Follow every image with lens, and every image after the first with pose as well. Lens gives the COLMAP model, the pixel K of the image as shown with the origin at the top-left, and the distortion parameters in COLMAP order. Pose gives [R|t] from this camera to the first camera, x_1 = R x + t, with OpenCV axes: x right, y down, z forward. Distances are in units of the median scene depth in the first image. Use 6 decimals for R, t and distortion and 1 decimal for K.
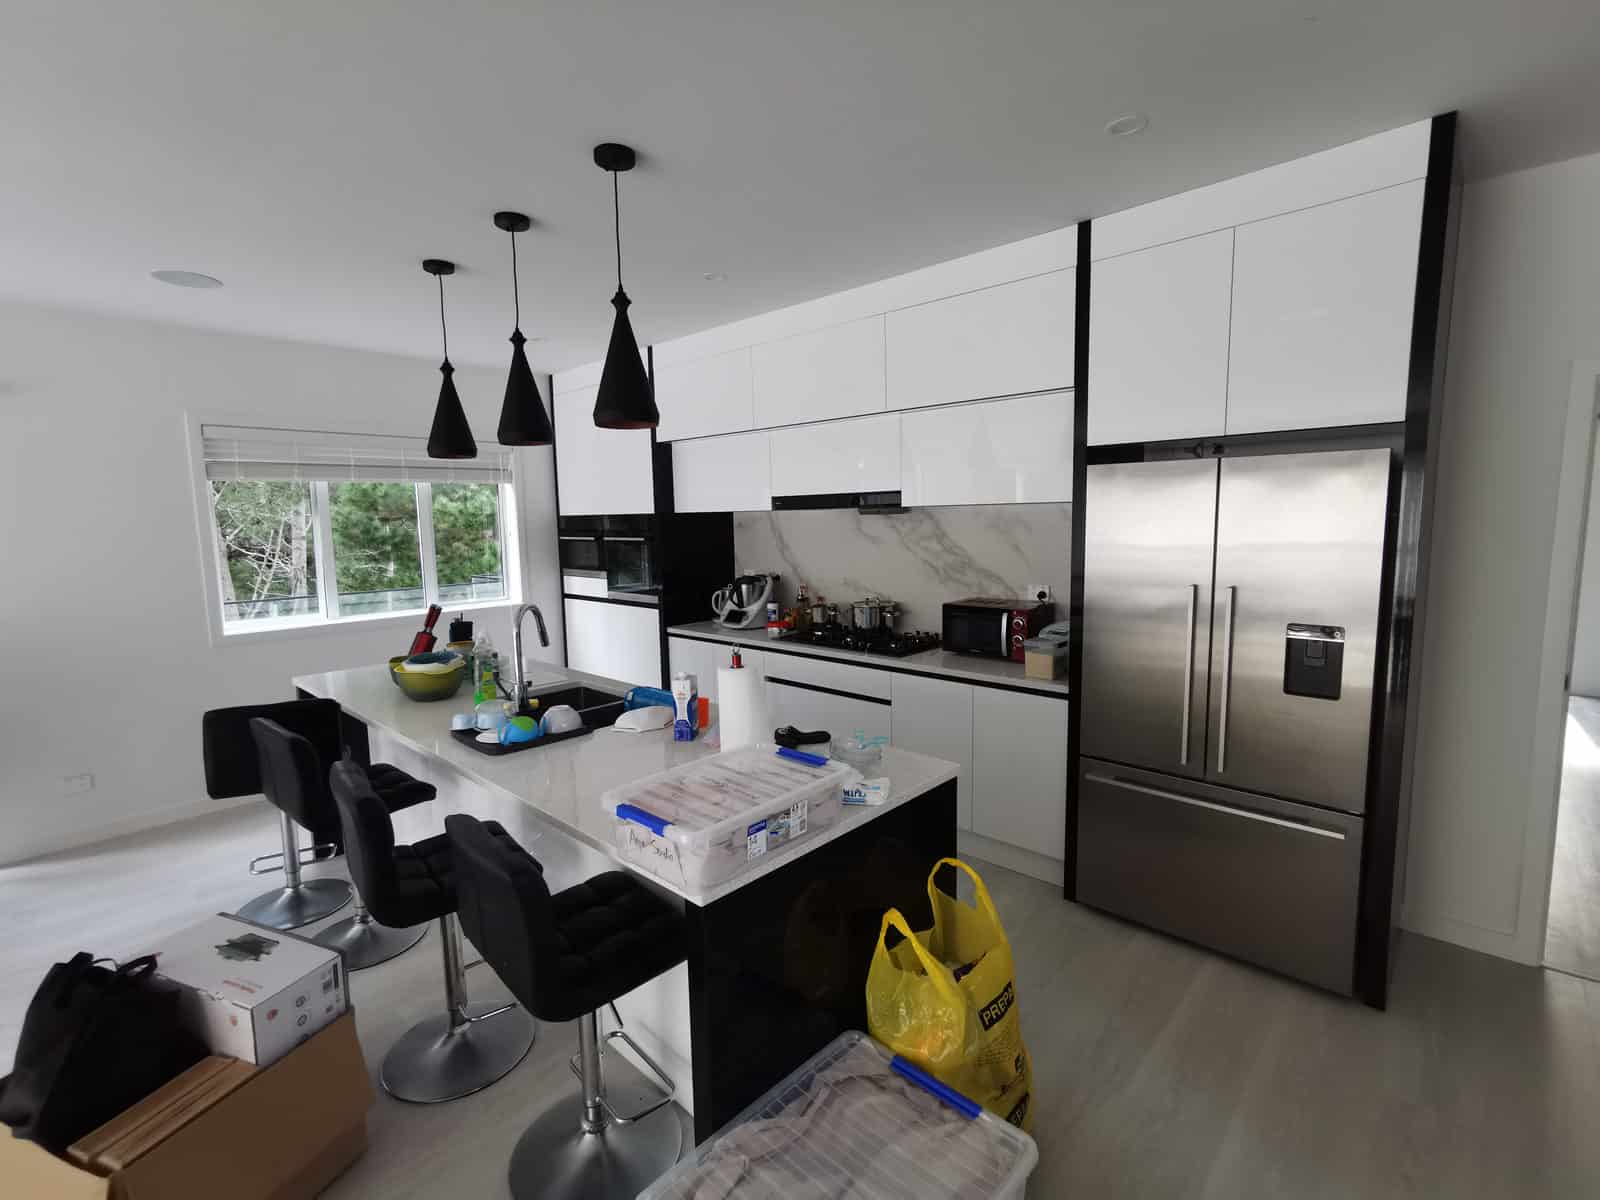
lens RADIAL K [[733.0, 0, 800.2], [0, 733.0, 596.4], [0, 0, 1]] dist [-0.001607, 0.006746]
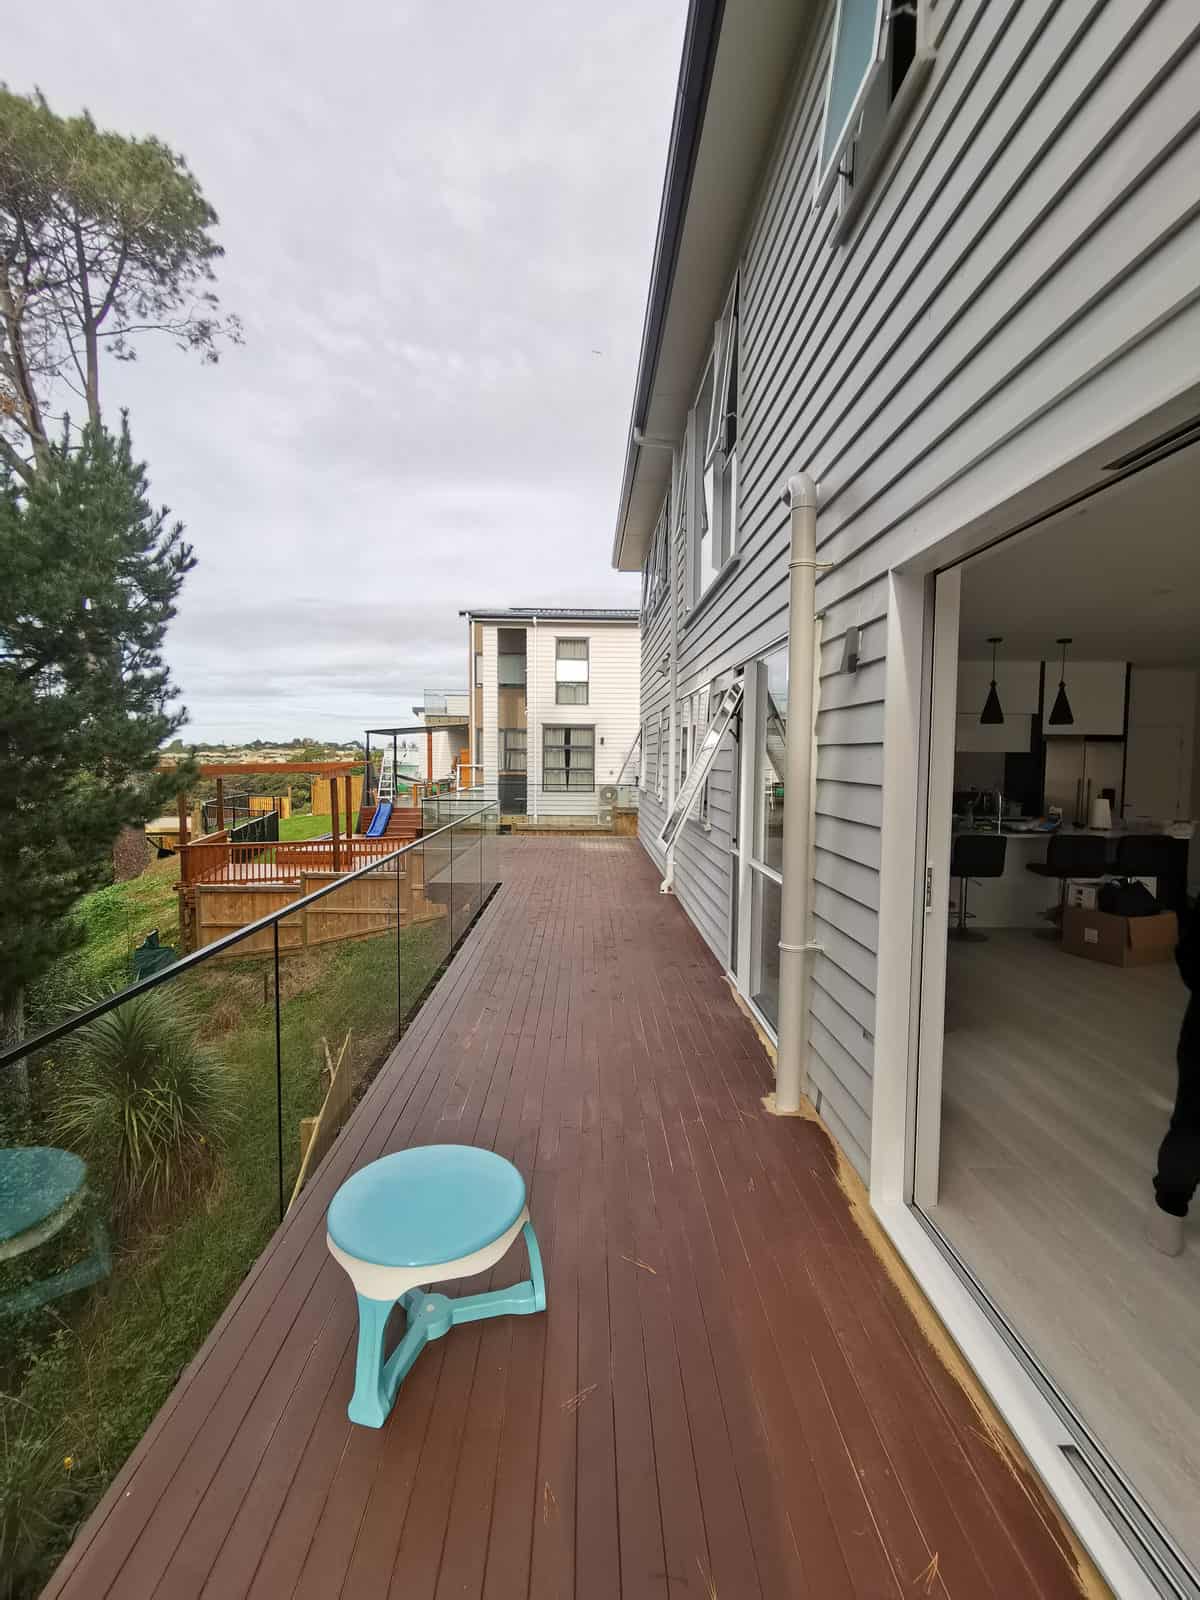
lens RADIAL K [[733.0, 0, 603.7], [0, 733.0, 793.7], [0, 0, 1]] dist [-0.001607, 0.006746]
pose [[0.713666, -0.011793, 0.700387, -2.081119], [0.053796, 0.997828, -0.038015, 0.037757], [-0.698417, 0.064808, 0.712750, 0.089679]]
